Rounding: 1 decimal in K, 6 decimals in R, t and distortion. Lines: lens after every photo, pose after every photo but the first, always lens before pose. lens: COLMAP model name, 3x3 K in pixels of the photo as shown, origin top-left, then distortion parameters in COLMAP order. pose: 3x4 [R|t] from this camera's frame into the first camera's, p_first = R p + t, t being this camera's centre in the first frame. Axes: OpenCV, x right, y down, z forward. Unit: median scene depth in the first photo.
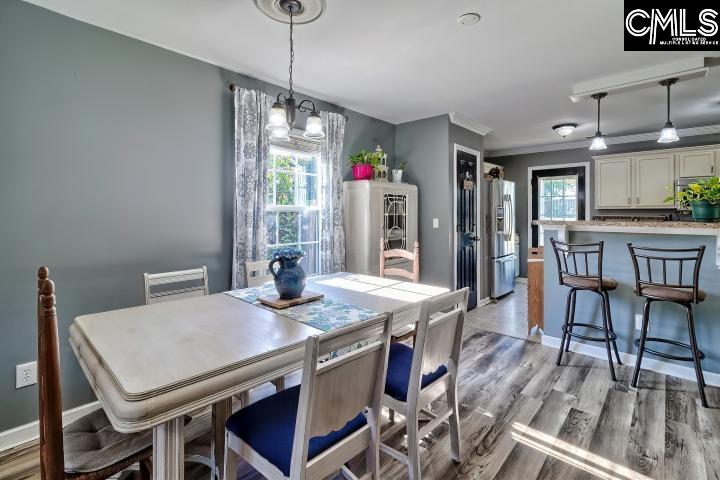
lens RADIAL K [[329.4, 0, 355.5], [0, 329.4, 211.6], [0, 0, 1]] dist [0.010021, 0.000143]
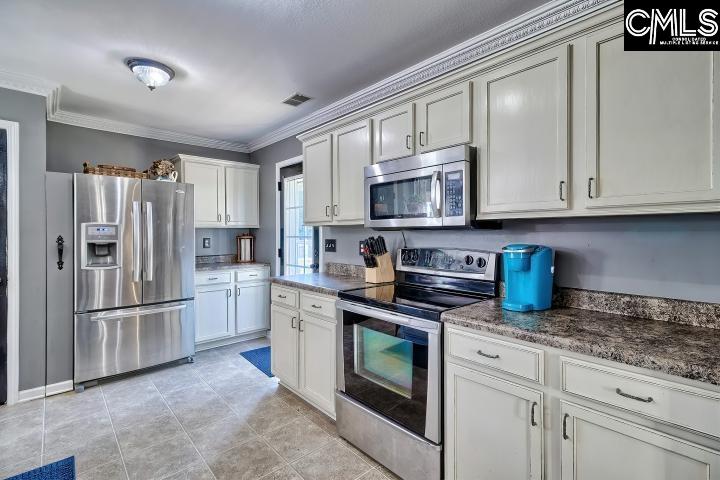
lens RADIAL K [[329.4, 0, 360.4], [0, 329.4, 233.3], [0, 0, 1]] dist [0.010021, 0.000143]
pose [[0.998135, 0.006119, -0.060731, 1.435477], [-0.006059, 0.999981, 0.001169, 0.005461], [0.060737, -0.000799, 0.998153, 0.719943]]
